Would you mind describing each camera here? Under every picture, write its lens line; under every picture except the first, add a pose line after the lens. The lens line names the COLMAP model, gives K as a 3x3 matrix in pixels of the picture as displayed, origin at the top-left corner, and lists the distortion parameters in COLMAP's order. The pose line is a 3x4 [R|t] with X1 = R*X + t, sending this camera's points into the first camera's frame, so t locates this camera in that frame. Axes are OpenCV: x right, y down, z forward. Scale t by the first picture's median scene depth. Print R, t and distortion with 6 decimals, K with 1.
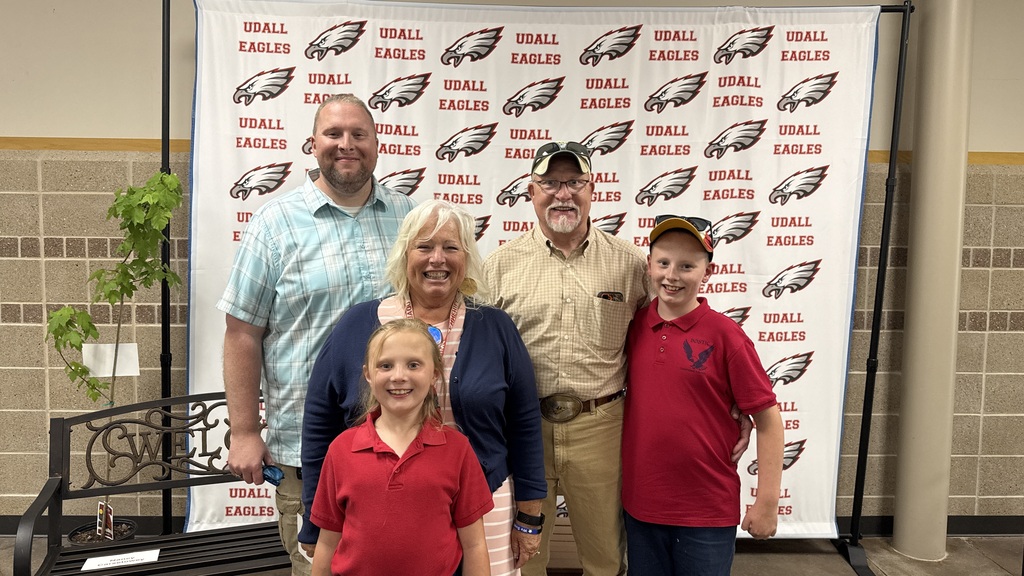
lens RADIAL K [[730.8, 0, 471.4], [0, 730.8, 287.5], [0, 0, 1]] dist [0.048705, -0.070825]
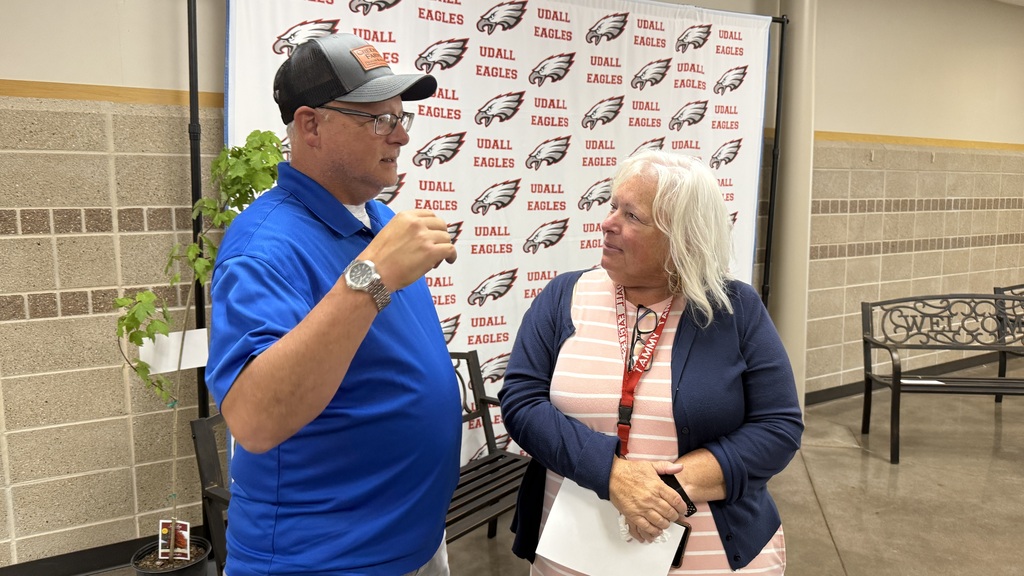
lens RADIAL K [[730.8, 0, 517.3], [0, 730.8, 280.8], [0, 0, 1]] dist [0.048705, -0.070825]
pose [[0.871319, -0.072055, 0.485399, -0.510392], [0.053657, 0.997219, 0.051715, -0.004569], [-0.487775, -0.019015, 0.872762, 0.064944]]
